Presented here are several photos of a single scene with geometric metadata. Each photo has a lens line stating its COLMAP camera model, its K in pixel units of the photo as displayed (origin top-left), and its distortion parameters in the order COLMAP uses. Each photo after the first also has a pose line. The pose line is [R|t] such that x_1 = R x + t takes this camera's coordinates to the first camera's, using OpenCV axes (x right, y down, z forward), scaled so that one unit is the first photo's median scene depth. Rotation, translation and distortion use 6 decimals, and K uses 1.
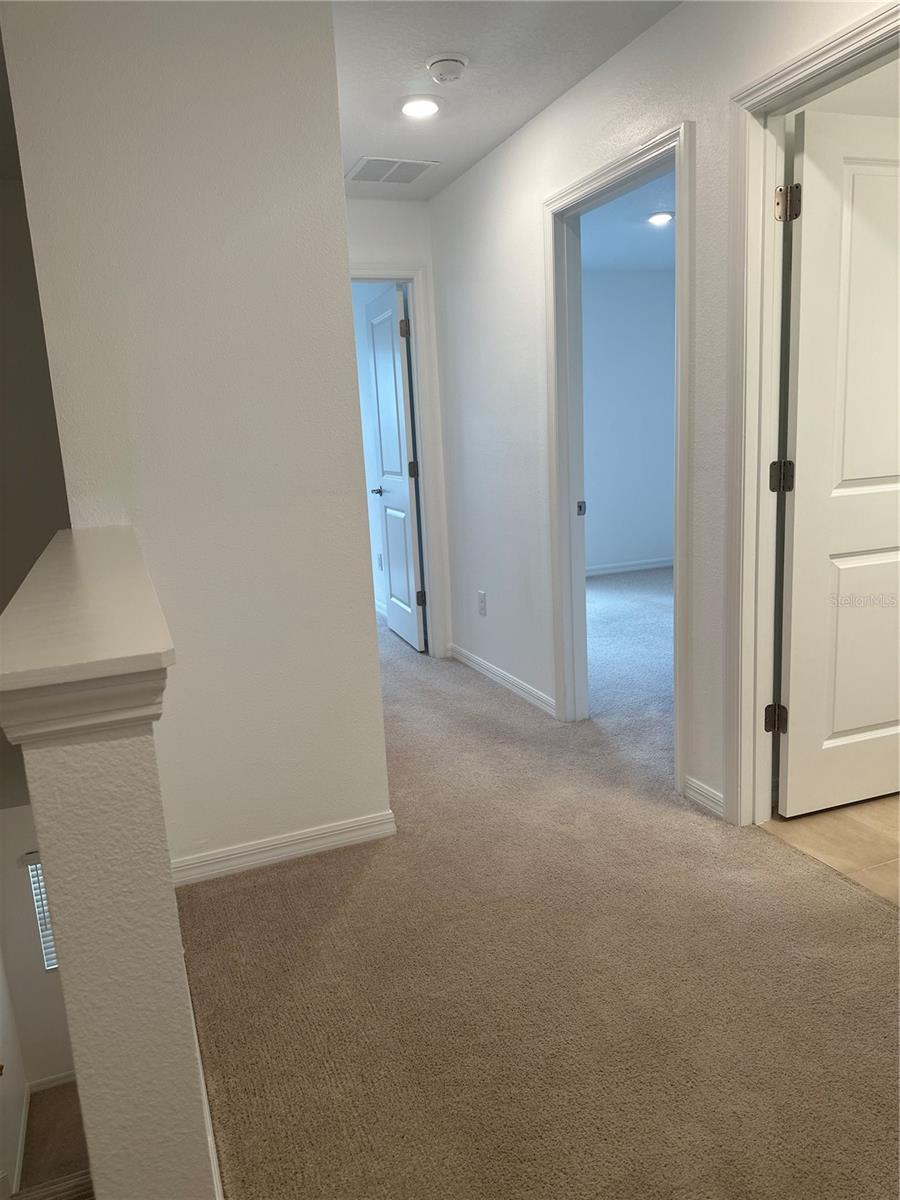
lens RADIAL K [[853.4, 0, 454.0], [0, 853.4, 593.4], [0, 0, 1]] dist [0.164813, -0.266181]
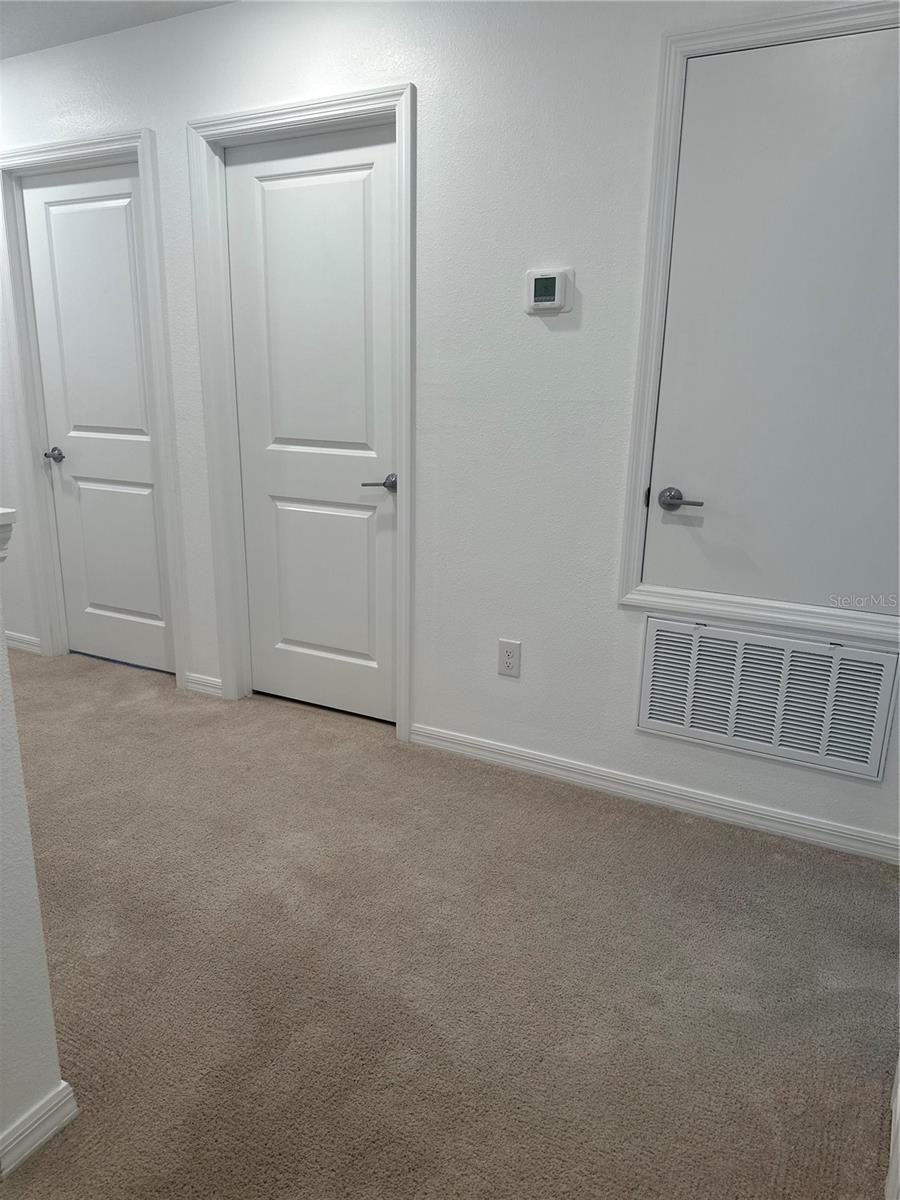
lens RADIAL K [[845.9, 0, 454.8], [0, 845.9, 599.7], [0, 0, 1]] dist [0.086600, -0.108136]
pose [[0.765528, -0.087426, 0.637435, -0.216968], [0.057498, 0.996057, 0.067559, 0.049653], [-0.640828, -0.015067, 0.767536, -0.183100]]
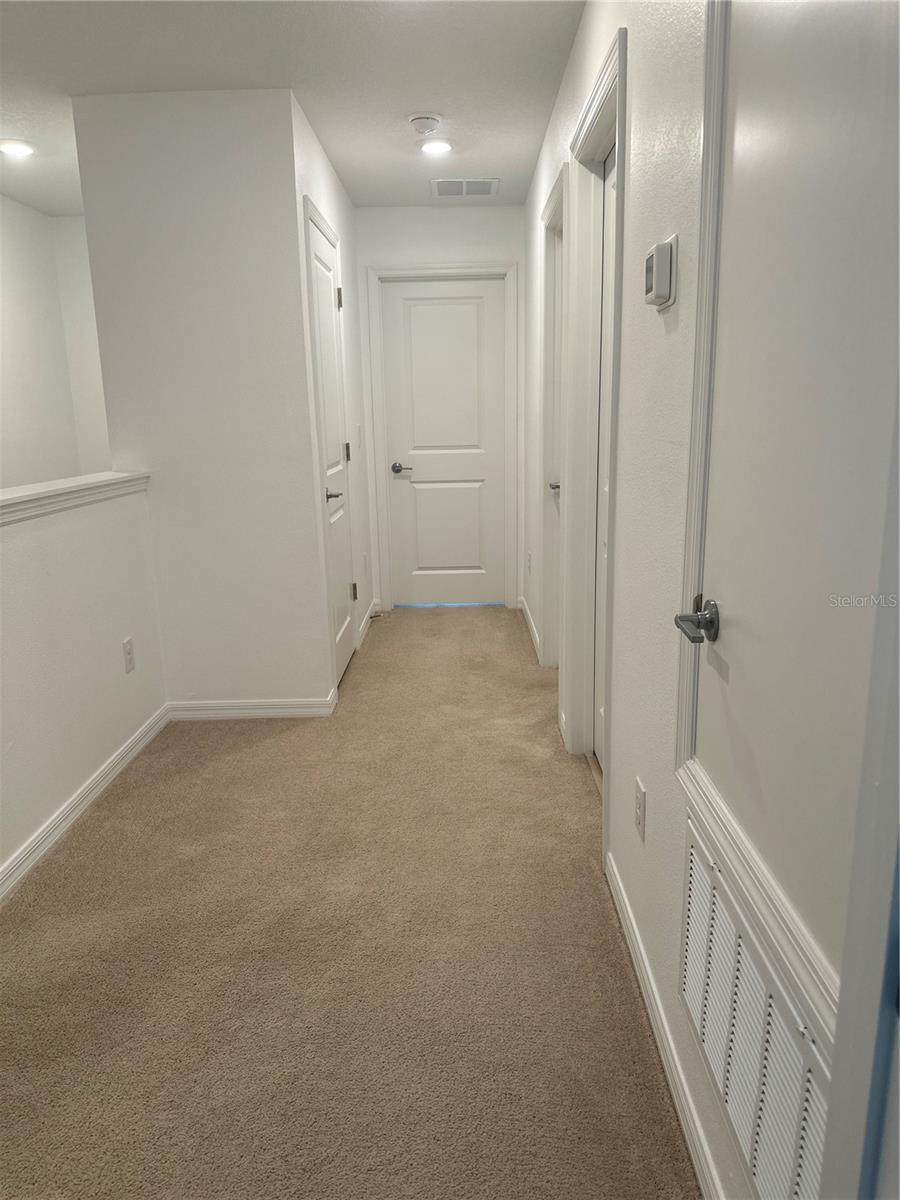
lens RADIAL K [[845.9, 0, 454.8], [0, 845.9, 599.7], [0, 0, 1]] dist [0.086600, -0.108136]
pose [[0.930448, 0.115363, -0.347789, 0.554646], [-0.097686, 0.992891, 0.068003, -0.010483], [0.353162, -0.029299, 0.935103, -0.160387]]
